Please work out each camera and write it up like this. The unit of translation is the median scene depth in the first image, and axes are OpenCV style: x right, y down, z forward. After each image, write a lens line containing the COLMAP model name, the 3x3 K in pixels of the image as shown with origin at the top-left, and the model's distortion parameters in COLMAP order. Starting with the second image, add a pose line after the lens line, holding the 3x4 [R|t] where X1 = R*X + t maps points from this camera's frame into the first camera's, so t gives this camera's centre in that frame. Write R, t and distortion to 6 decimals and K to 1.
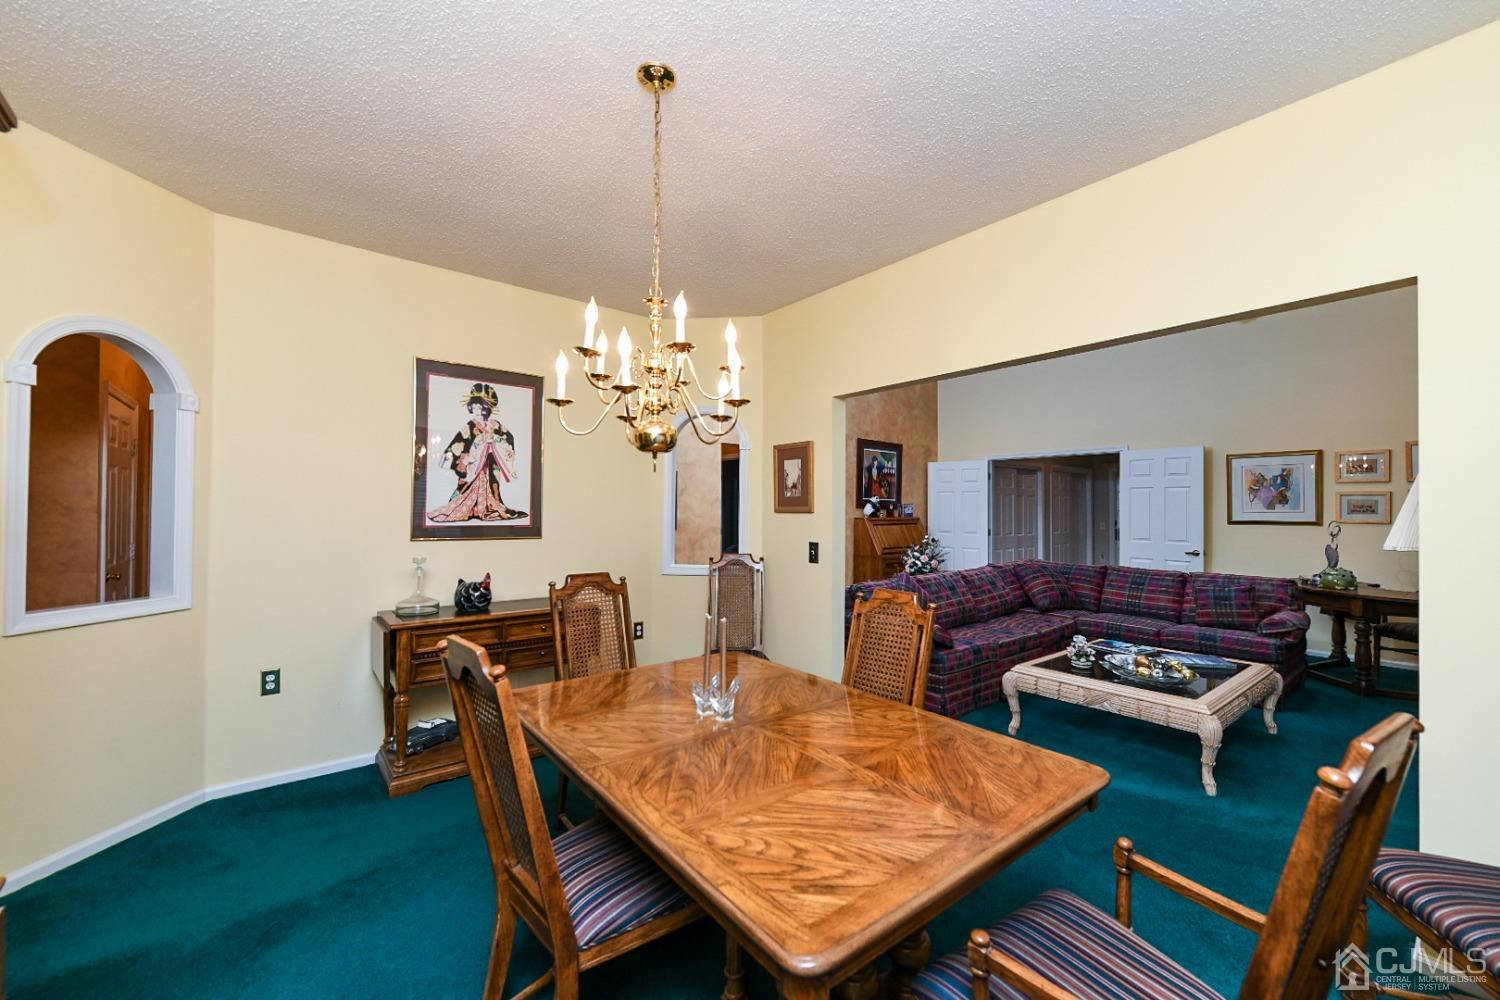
lens RADIAL K [[583.0, 0, 745.3], [0, 583.0, 501.7], [0, 0, 1]] dist [0.003494, 0.000125]
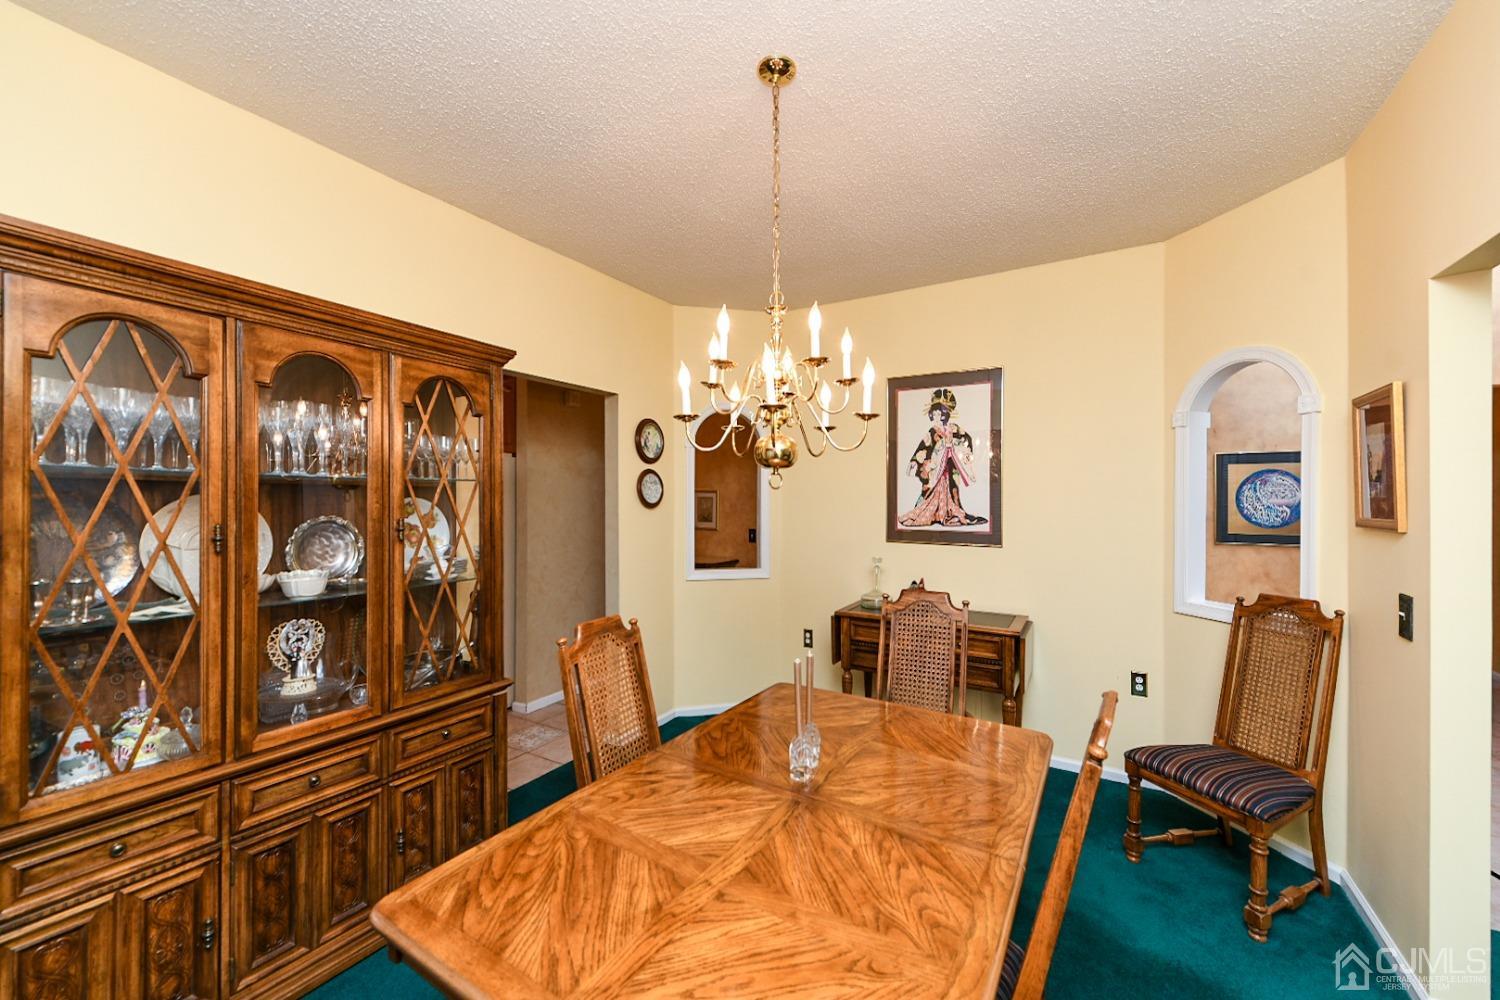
lens RADIAL K [[593.8, 0, 744.9], [0, 593.8, 503.1], [0, 0, 1]] dist [-0.000939, -0.000044]
pose [[0.340379, -0.003293, -0.940282, 0.396429], [0.020678, 0.999778, 0.003984, -0.017571], [0.940061, -0.020799, 0.340372, 0.334725]]
